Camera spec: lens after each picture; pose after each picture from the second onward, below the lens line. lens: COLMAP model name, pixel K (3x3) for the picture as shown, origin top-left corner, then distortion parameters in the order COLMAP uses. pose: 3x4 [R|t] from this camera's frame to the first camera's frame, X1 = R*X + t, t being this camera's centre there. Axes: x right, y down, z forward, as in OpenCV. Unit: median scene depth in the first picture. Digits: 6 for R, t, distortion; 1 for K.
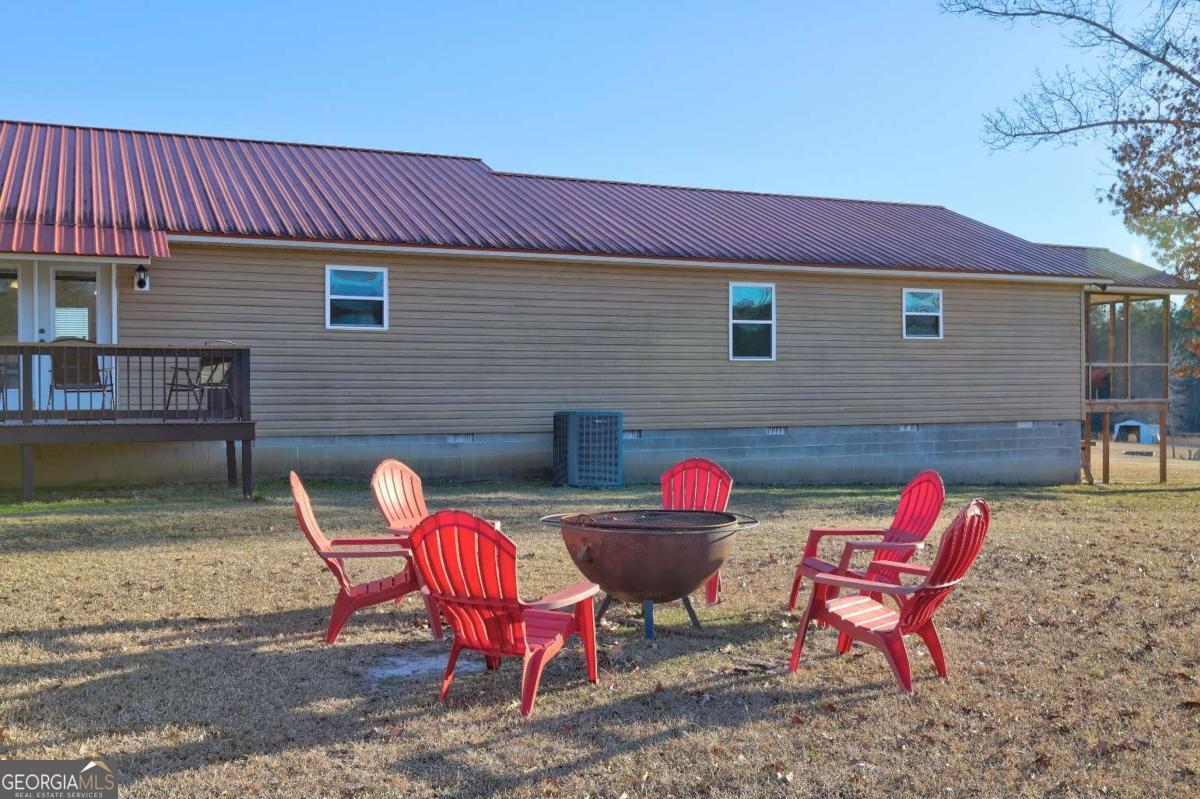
lens RADIAL K [[1117.6, 0, 595.9], [0, 1117.6, 393.3], [0, 0, 1]] dist [0.006419, 0.000000]
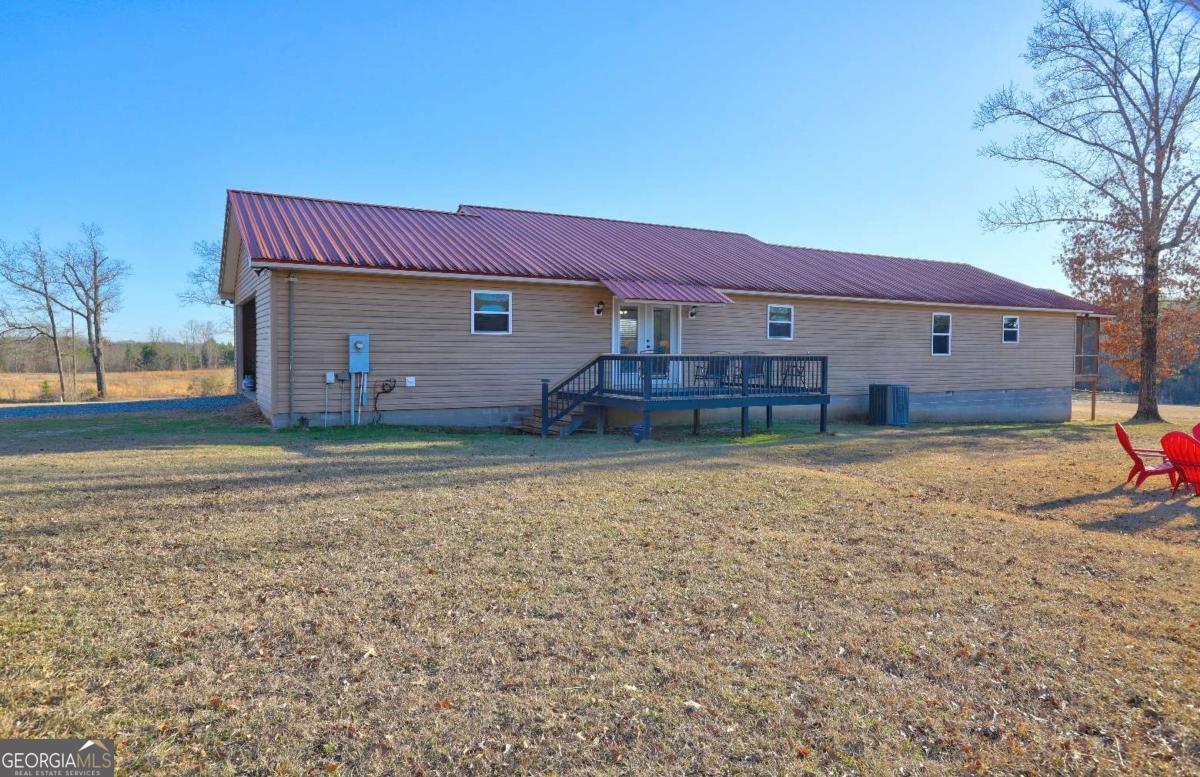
lens RADIAL K [[855.0, 0, 603.1], [0, 855.0, 389.8], [0, 0, 1]] dist [0.006183, 0.000155]
pose [[0.986046, -0.012291, 0.166019, -0.568994], [0.010333, 0.999867, 0.012650, 0.003604], [-0.166152, -0.010758, 0.986041, -0.258993]]
